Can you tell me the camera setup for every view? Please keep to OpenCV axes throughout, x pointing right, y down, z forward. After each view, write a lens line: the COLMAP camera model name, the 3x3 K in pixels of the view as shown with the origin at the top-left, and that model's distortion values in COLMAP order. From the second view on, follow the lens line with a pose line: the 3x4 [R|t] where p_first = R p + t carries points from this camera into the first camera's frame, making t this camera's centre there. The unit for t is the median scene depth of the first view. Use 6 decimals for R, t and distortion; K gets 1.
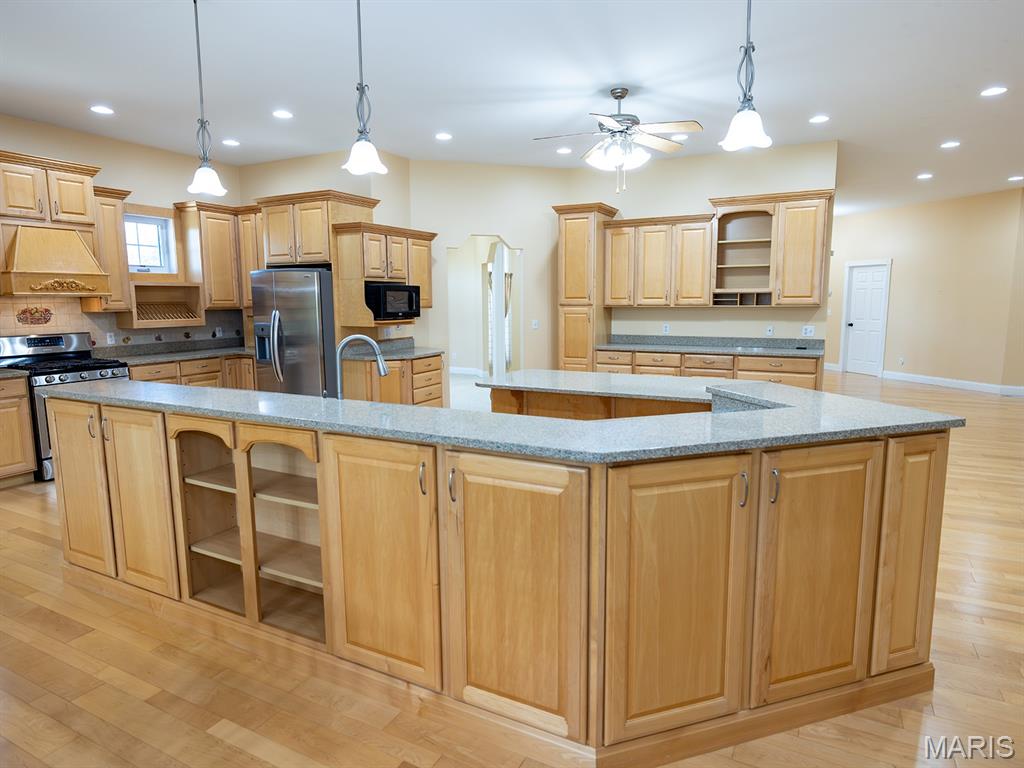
lens RADIAL K [[599.4, 0, 513.8], [0, 599.4, 378.3], [0, 0, 1]] dist [-0.002593, -0.000130]
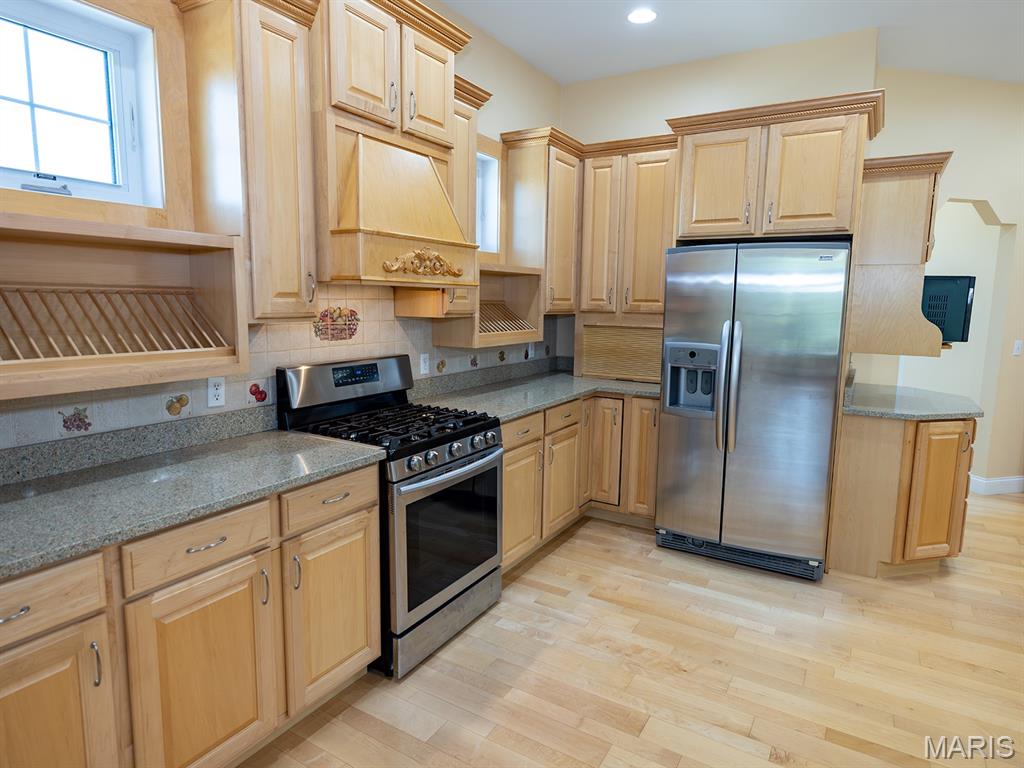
lens RADIAL K [[599.4, 0, 513.8], [0, 599.4, 378.3], [0, 0, 1]] dist [-0.002593, -0.000130]
pose [[0.997858, 0.028336, -0.058967, -0.543801], [-0.028337, 0.999598, 0.000813, -0.054726], [0.058966, 0.000860, 0.998260, 0.435573]]
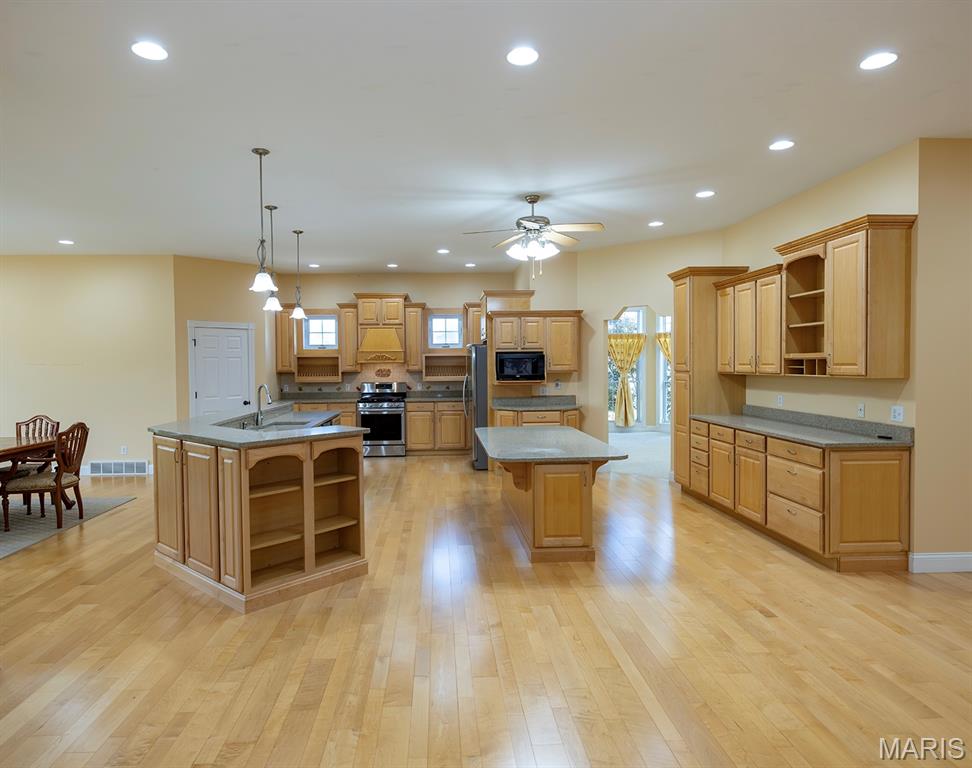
lens RADIAL K [[603.9, 0, 460.0], [0, 603.9, 378.8], [0, 0, 1]] dist [0.000262, 0.000506]
pose [[0.490324, 0.025192, -0.871176, 0.887933], [-0.109150, 0.993487, -0.032704, -0.043126], [0.864678, 0.111125, 0.489880, 0.234916]]
